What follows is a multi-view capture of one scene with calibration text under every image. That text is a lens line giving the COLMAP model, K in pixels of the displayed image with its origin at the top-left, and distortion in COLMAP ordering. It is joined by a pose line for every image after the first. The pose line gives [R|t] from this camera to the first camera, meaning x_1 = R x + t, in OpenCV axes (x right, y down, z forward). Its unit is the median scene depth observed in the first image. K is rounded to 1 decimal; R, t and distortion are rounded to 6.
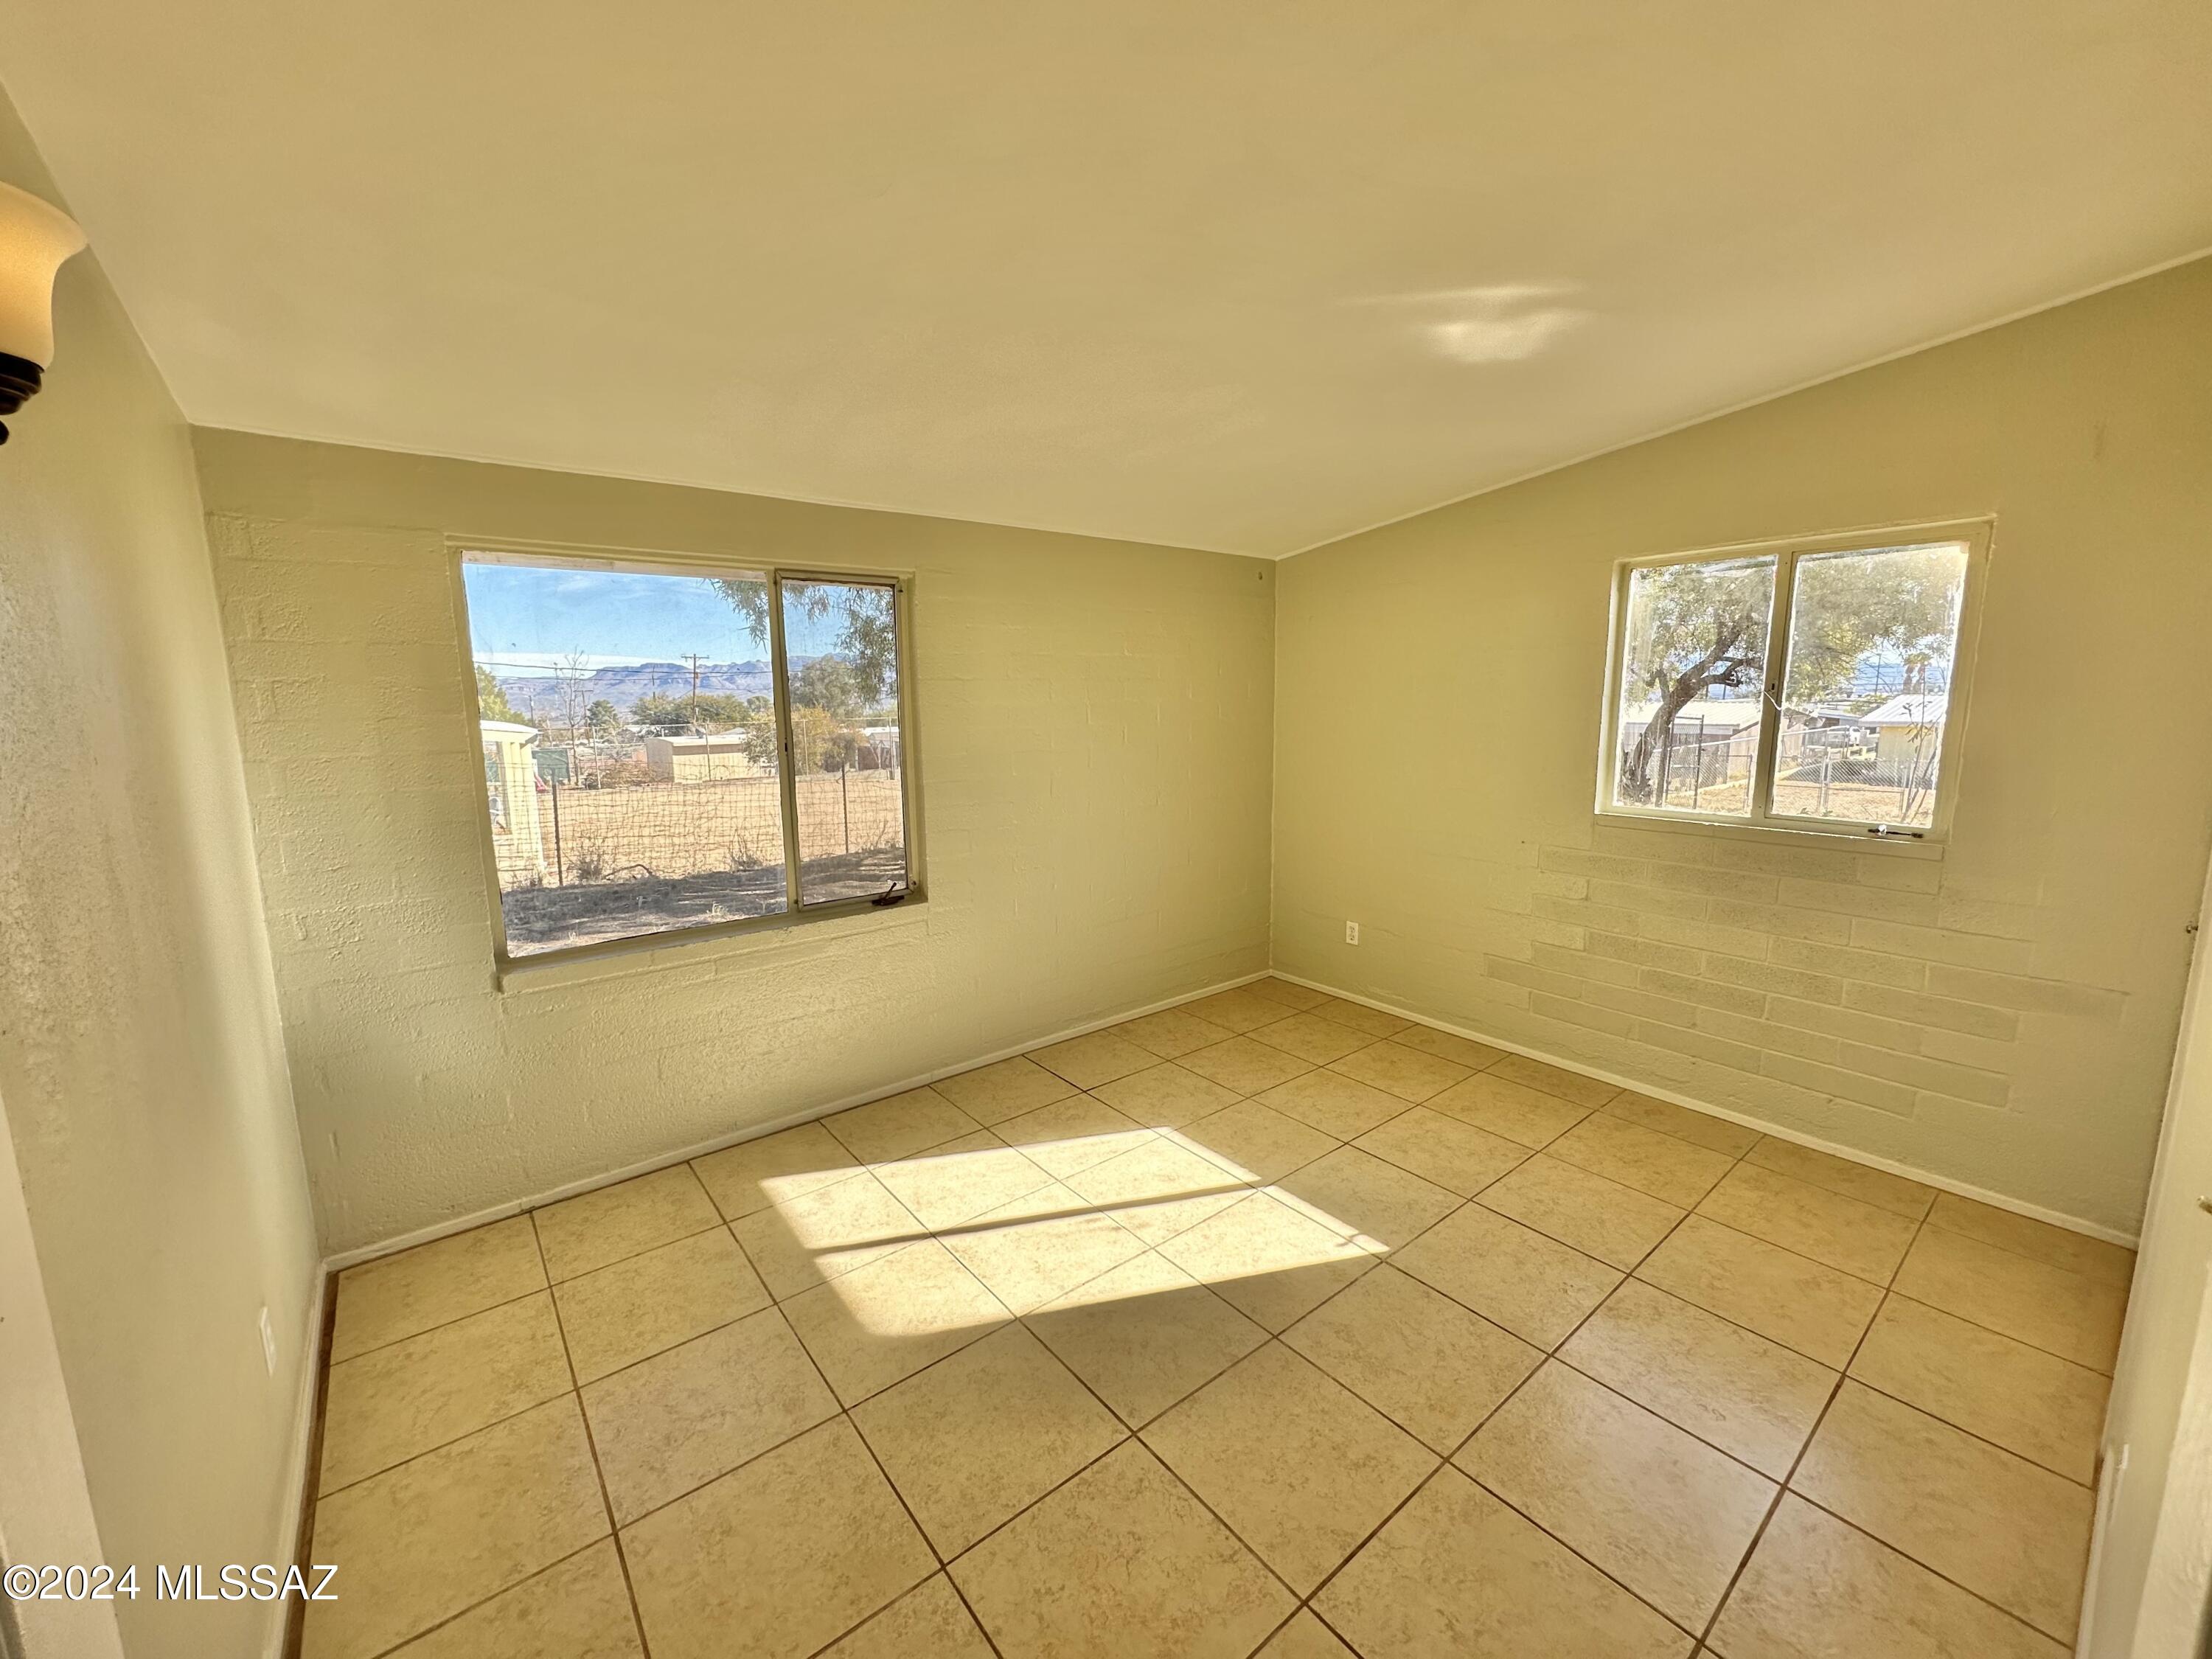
lens RADIAL K [[880.4, 0, 1103.8], [0, 880.4, 830.4], [0, 0, 1]] dist [-0.002823, 0.000416]
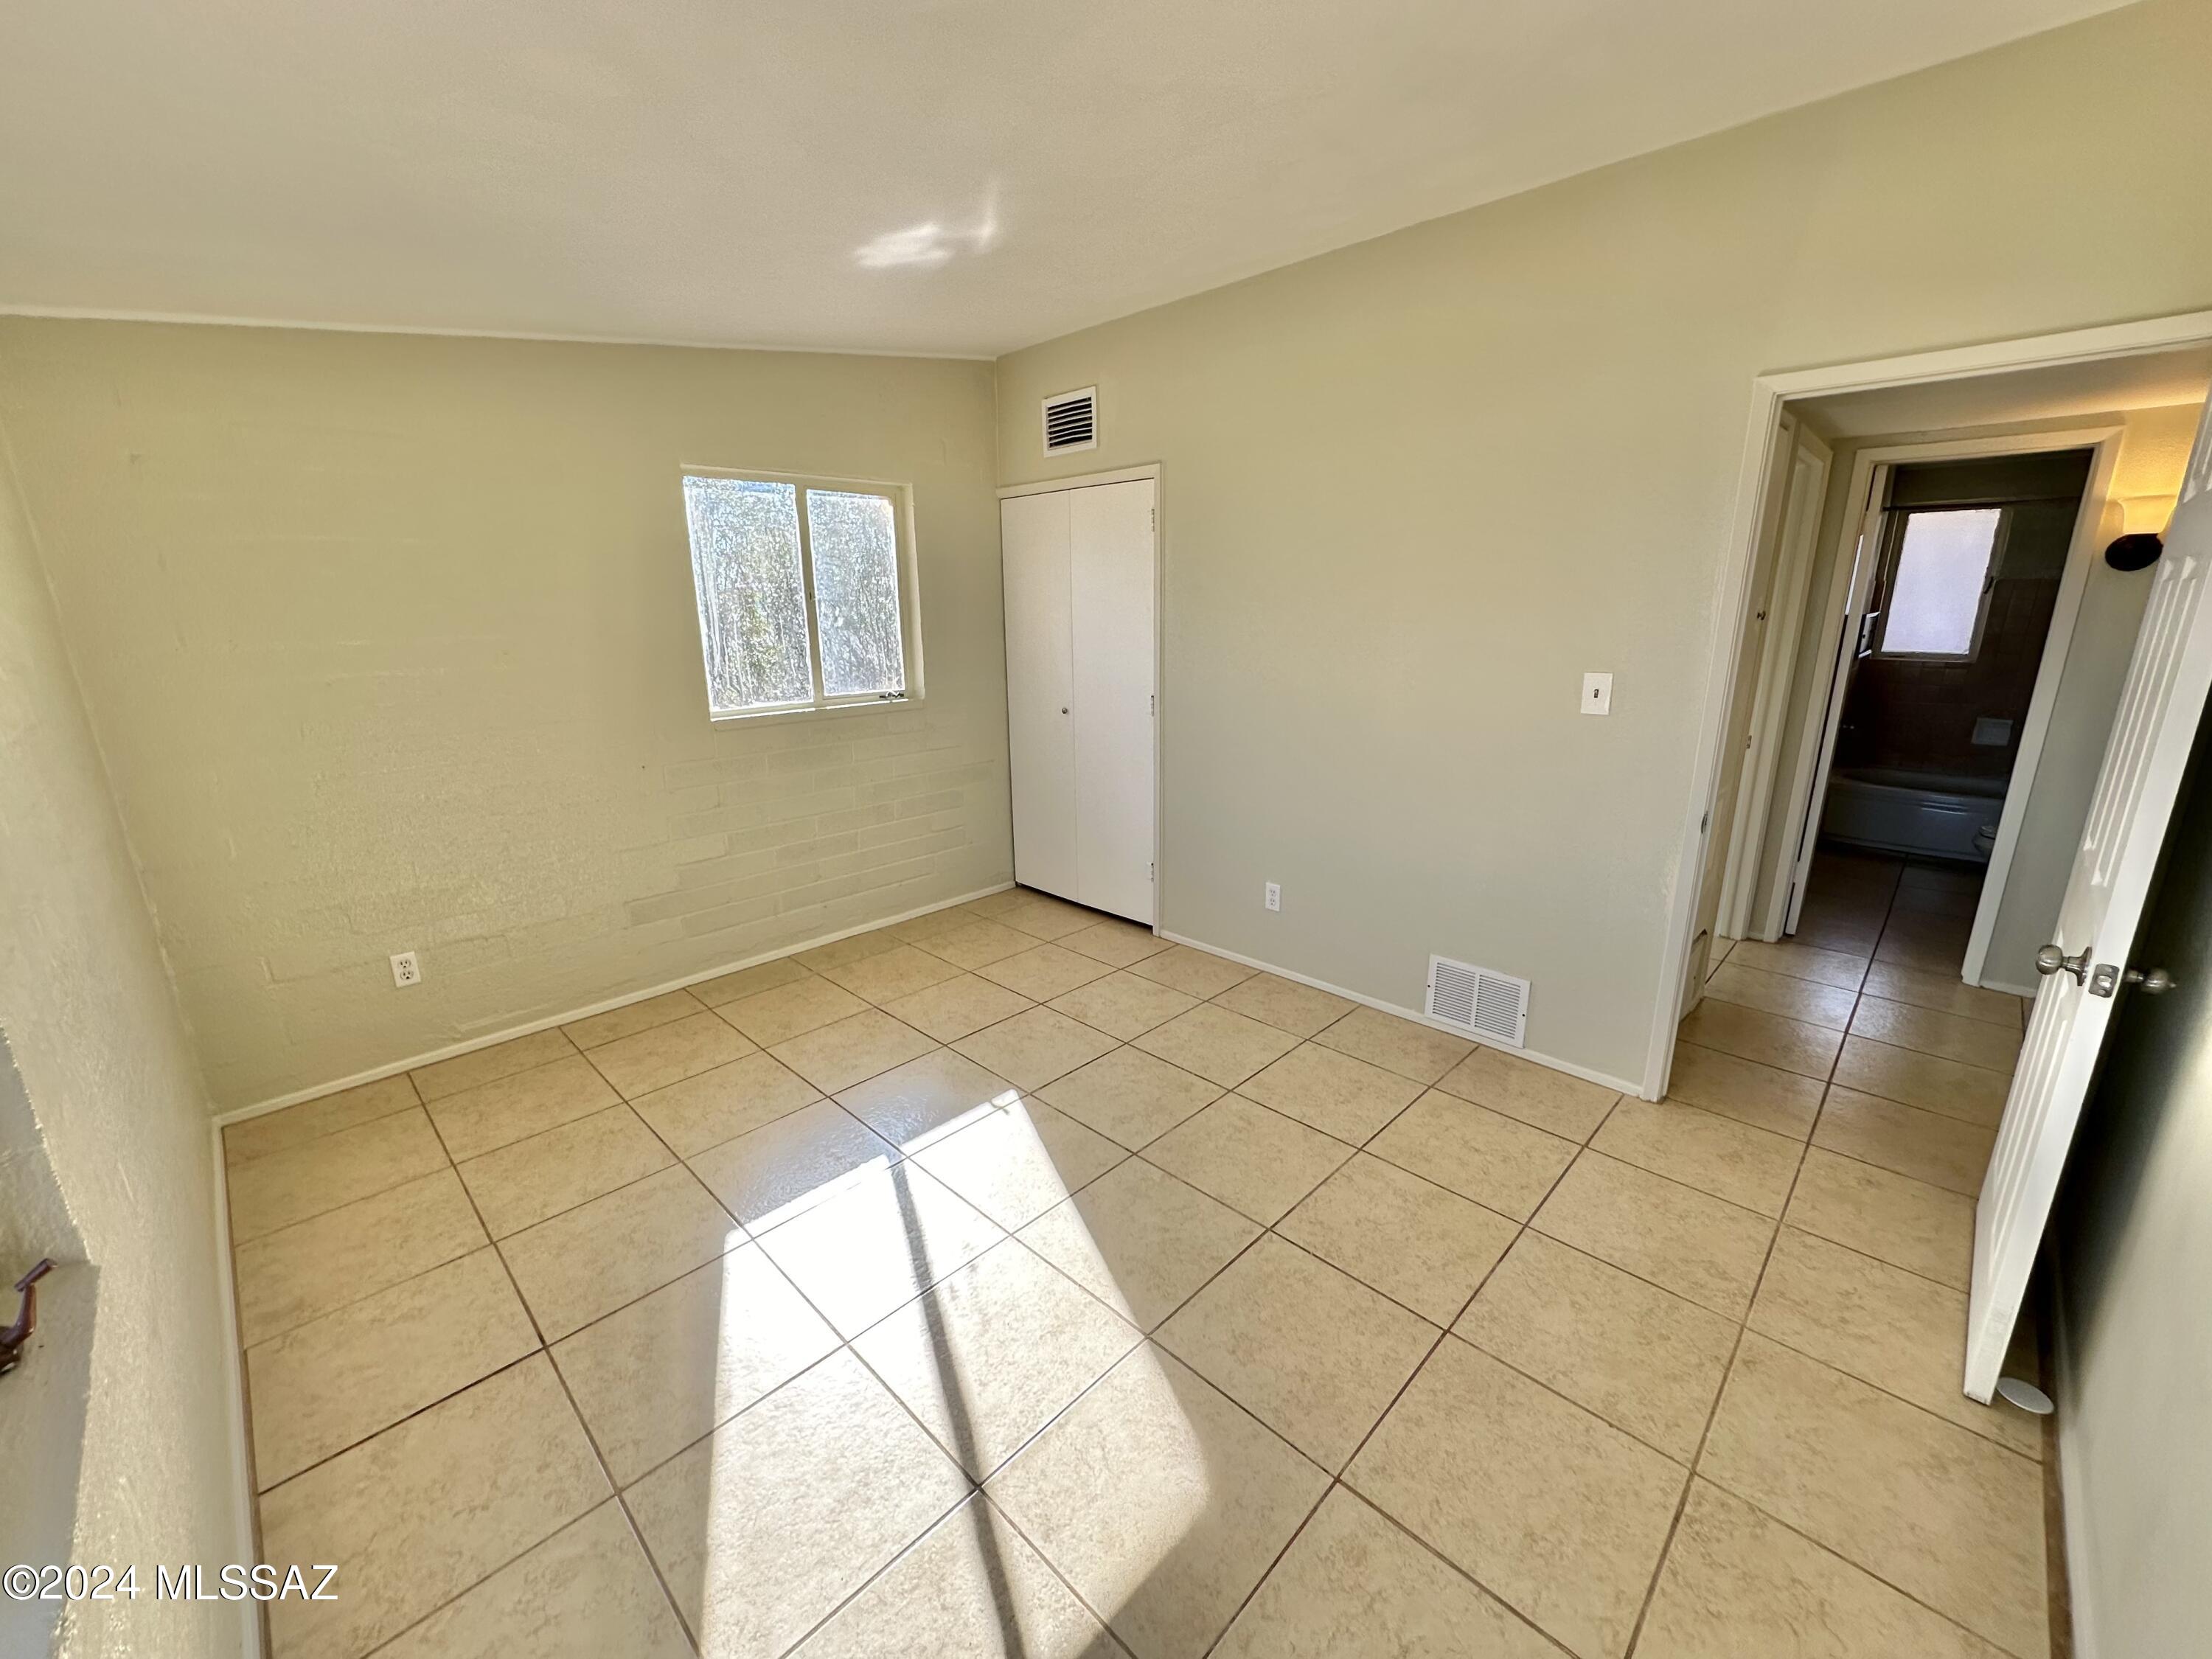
lens RADIAL K [[880.4, 0, 1103.8], [0, 880.4, 830.4], [0, 0, 1]] dist [-0.002823, 0.000416]
pose [[-0.122583, -0.240820, 0.962798, -0.684473], [0.165623, 0.951546, 0.259092, -0.116706], [-0.978541, 0.191222, -0.076758, 0.876428]]
